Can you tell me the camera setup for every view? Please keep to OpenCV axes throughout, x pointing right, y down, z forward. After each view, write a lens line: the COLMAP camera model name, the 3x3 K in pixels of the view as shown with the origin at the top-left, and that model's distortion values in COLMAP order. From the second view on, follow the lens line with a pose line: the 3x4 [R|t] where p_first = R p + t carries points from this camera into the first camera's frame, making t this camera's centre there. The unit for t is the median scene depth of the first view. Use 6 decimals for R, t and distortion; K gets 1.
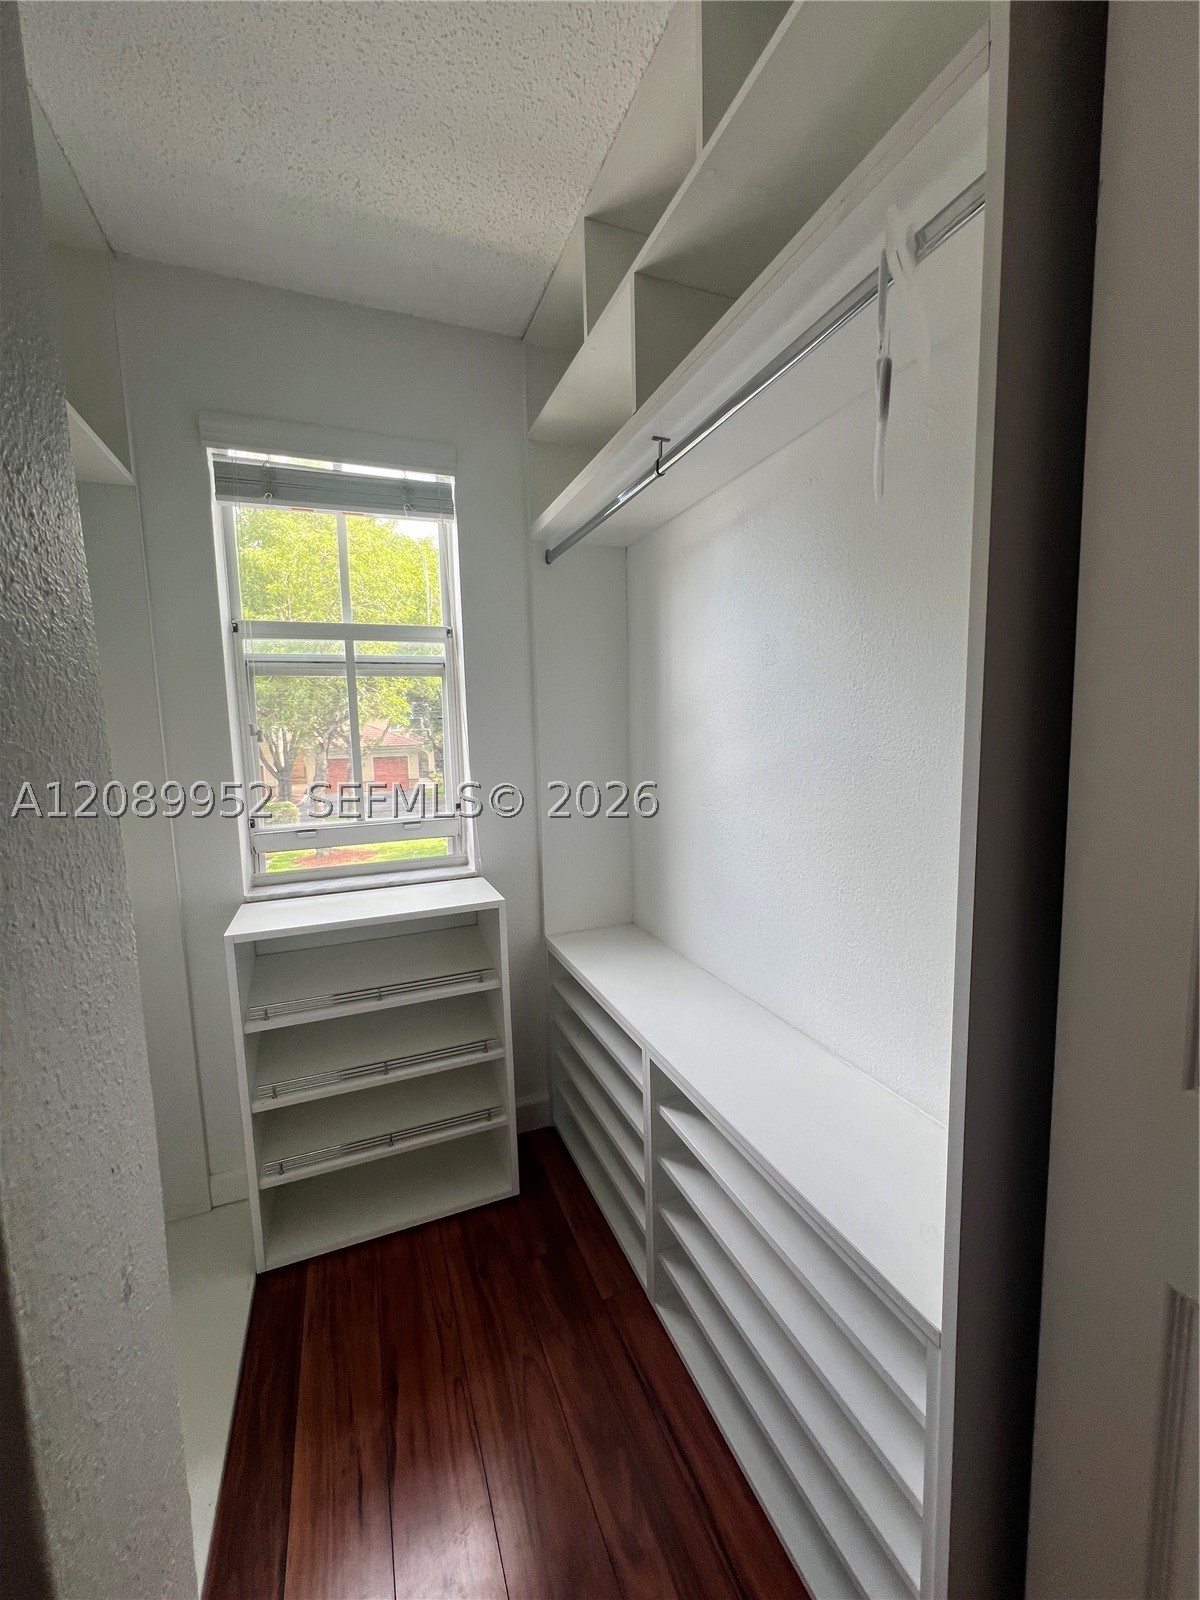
lens RADIAL K [[640.8, 0, 600.0], [0, 640.8, 800.0], [0, 0, 1]] dist [-0.000560, -0.000012]
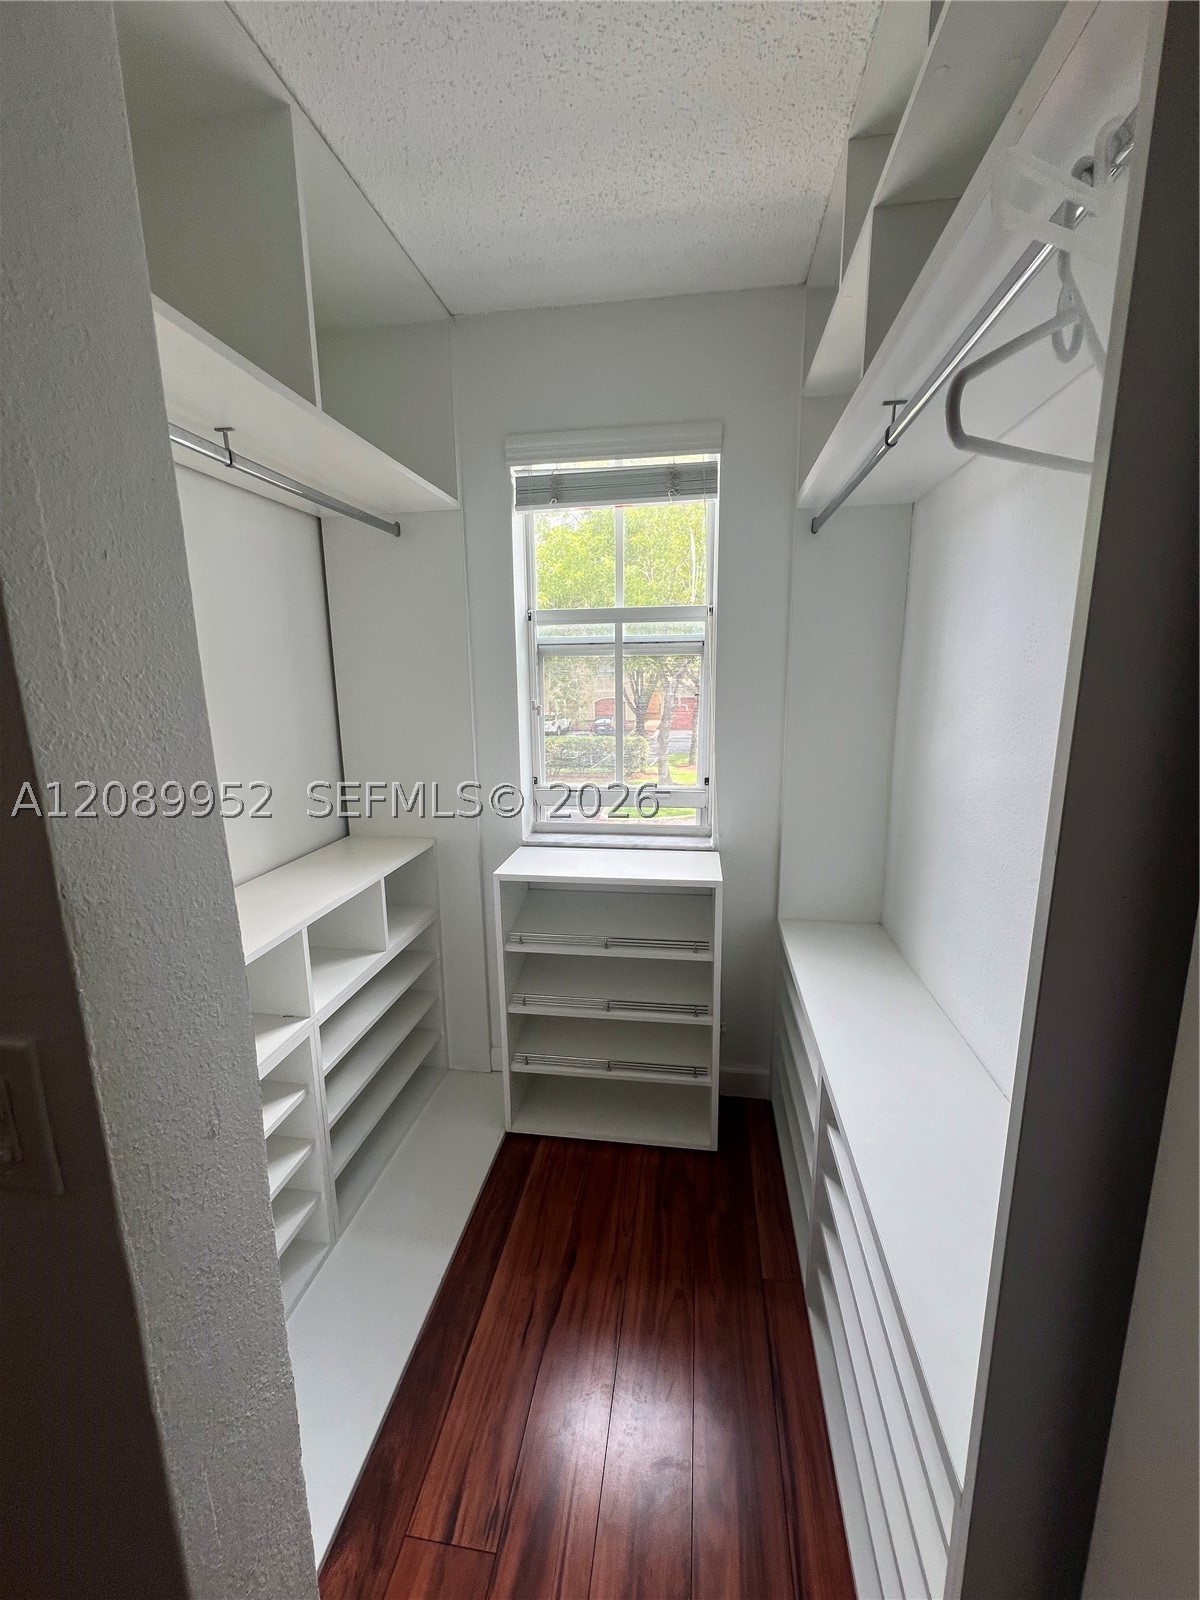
lens RADIAL K [[641.3, 0, 600.0], [0, 641.3, 800.0], [0, 0, 1]] dist [-0.007924, 0.004000]
pose [[0.860884, 0.114334, -0.495789, 0.173962], [-0.067404, 0.991464, 0.111602, -0.074154], [0.504317, -0.062658, 0.861242, 0.019359]]
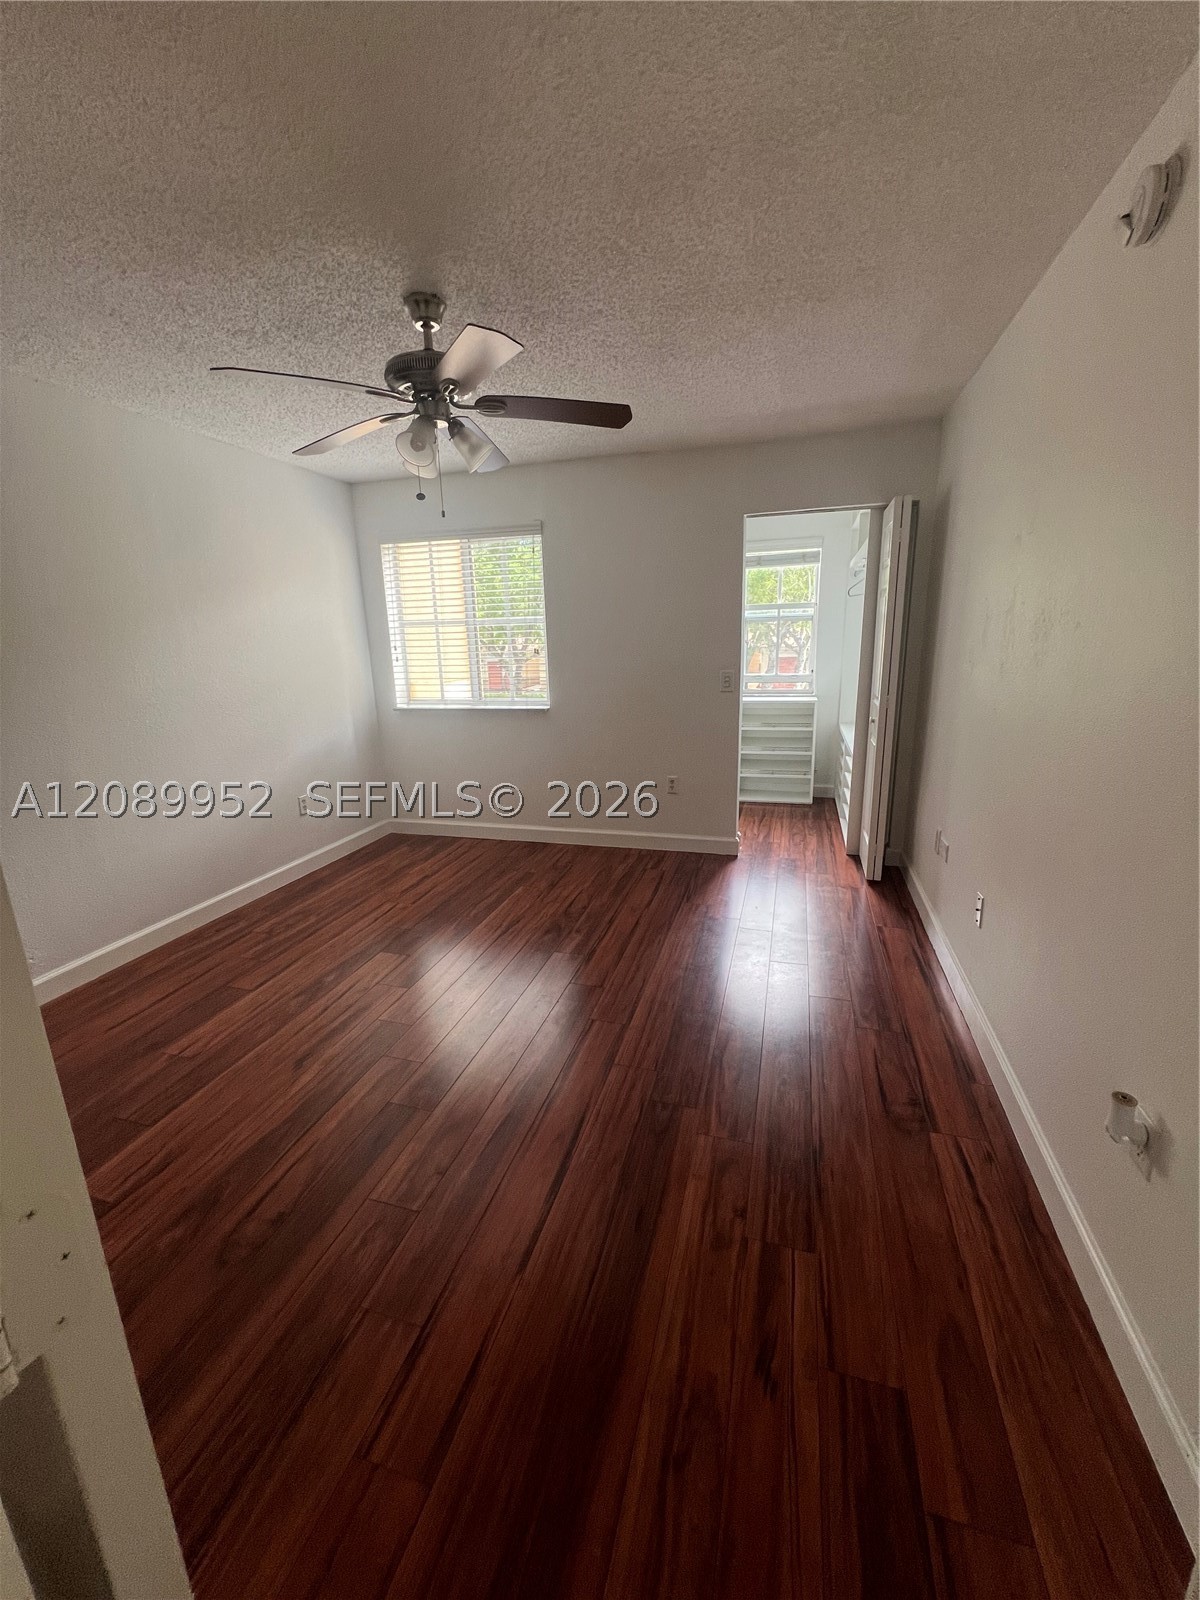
lens RADIAL K [[641.3, 0, 600.0], [0, 641.3, 800.0], [0, 0, 1]] dist [-0.007924, 0.004000]
pose [[0.781730, 0.159517, -0.602871, 0.913587], [-0.065459, 0.982380, 0.175054, 0.151049], [0.620172, -0.097381, 0.778398, -1.955566]]
